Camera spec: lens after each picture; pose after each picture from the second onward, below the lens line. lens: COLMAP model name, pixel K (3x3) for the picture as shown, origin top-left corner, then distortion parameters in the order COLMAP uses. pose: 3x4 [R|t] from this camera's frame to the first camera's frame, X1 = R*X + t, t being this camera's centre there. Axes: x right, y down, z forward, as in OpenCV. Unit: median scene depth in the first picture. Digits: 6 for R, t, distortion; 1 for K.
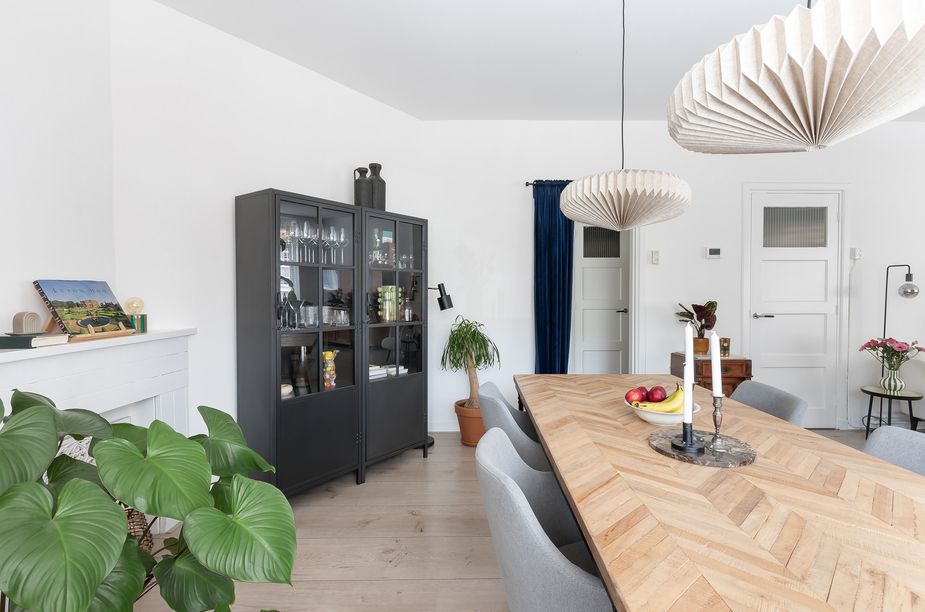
lens RADIAL K [[451.6, 0, 450.8], [0, 451.6, 309.4], [0, 0, 1]] dist [0.009754, 0.000173]
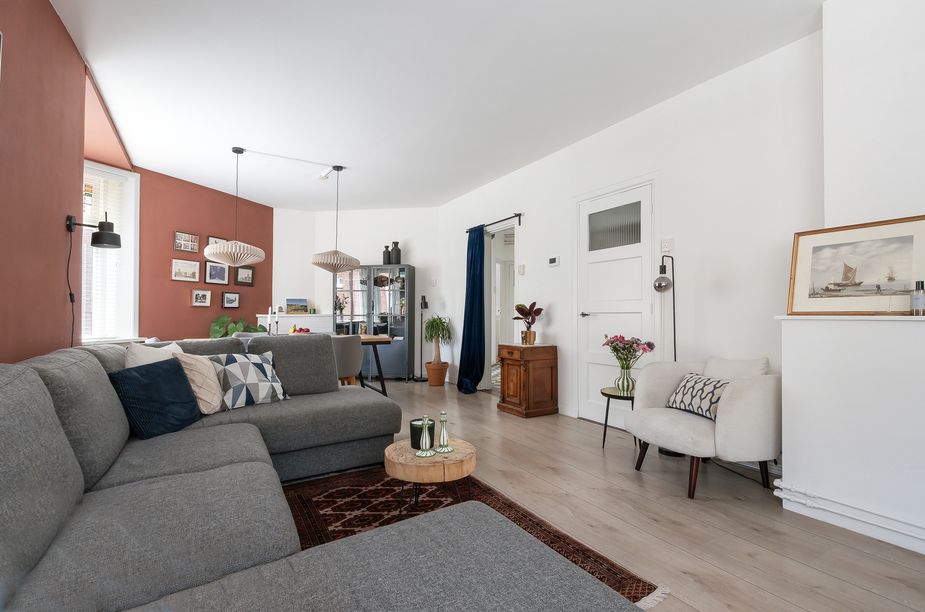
lens RADIAL K [[425.0, 0, 420.2], [0, 425.0, 307.9], [0, 0, 1]] dist [0.001577, 0.000166]
pose [[0.431170, -0.009538, -0.902220, 1.569347], [-0.027991, 0.999321, -0.023942, 0.037285], [0.901836, 0.035577, 0.430611, 0.225665]]
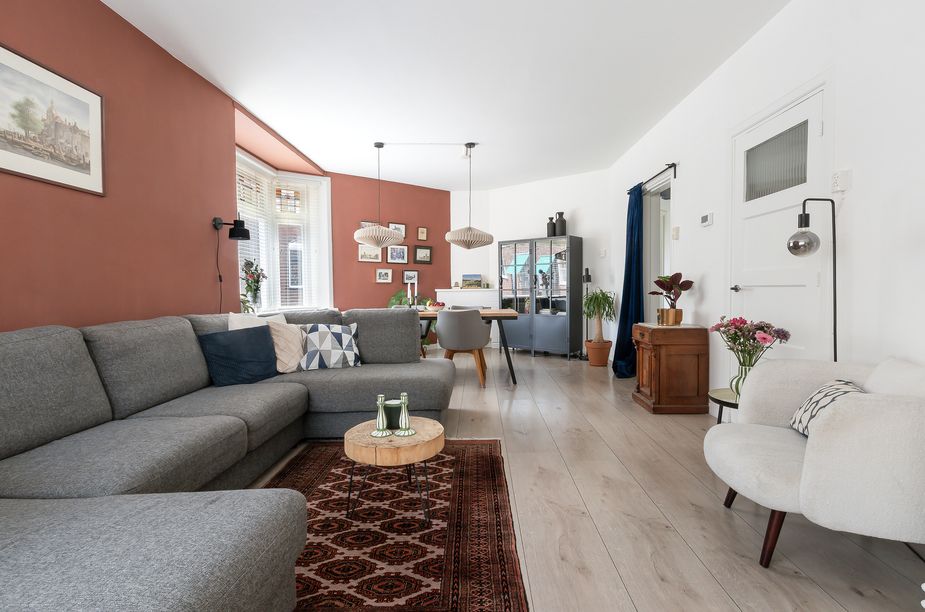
lens RADIAL K [[408.5, 0, 463.6], [0, 408.5, 301.4], [0, 0, 1]] dist [-0.000274, -0.000315]
pose [[-0.051579, 0.036218, -0.998012, 1.578449], [-0.023027, 0.999033, 0.037445, 0.023138], [0.998403, 0.024913, -0.050695, 0.625582]]
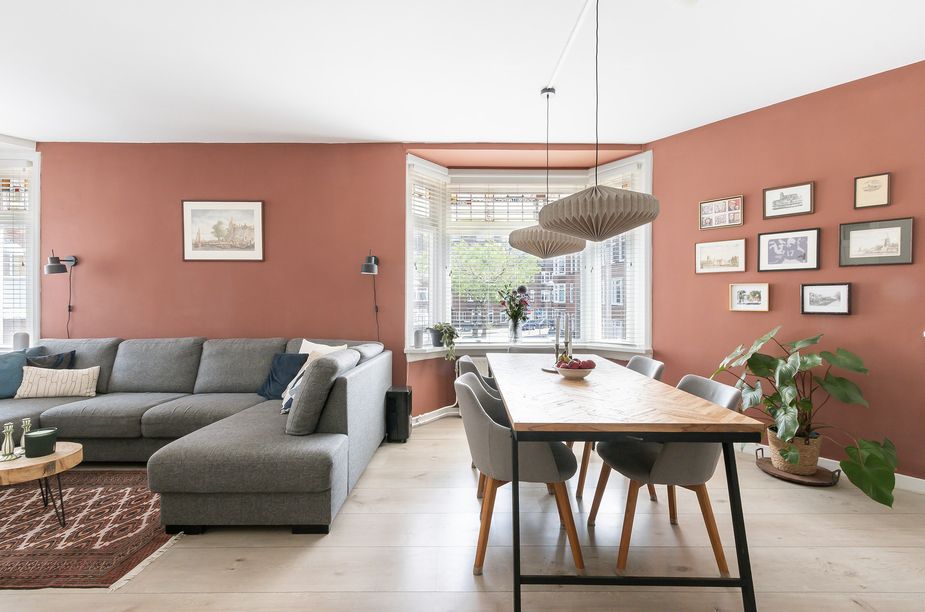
lens RADIAL K [[419.2, 0, 462.5], [0, 419.2, 306.0], [0, 0, 1]] dist [0.007845, -0.000394]
pose [[-0.999926, -0.000064, -0.012144, 0.429316], [-0.000516, 0.999307, 0.037214, -0.030752], [0.012133, 0.037217, -0.999234, 1.135155]]
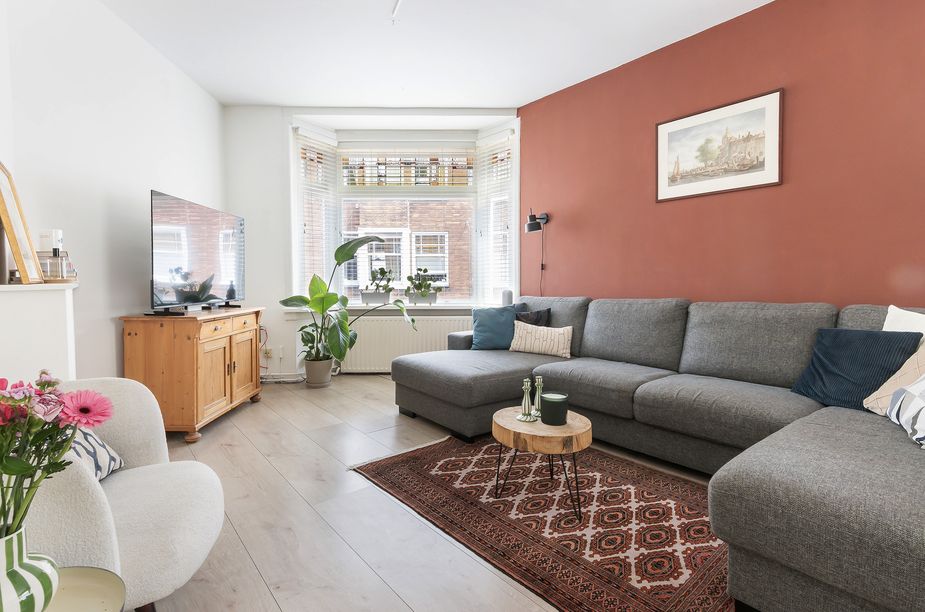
lens RADIAL K [[437.8, 0, 427.6], [0, 437.8, 296.2], [0, 0, 1]] dist [-0.000151, 0.000108]
pose [[-0.606866, -0.020742, 0.794534, 0.712560], [0.035587, 0.997948, 0.053234, 0.022111], [-0.794007, 0.060581, -0.604882, 0.954336]]
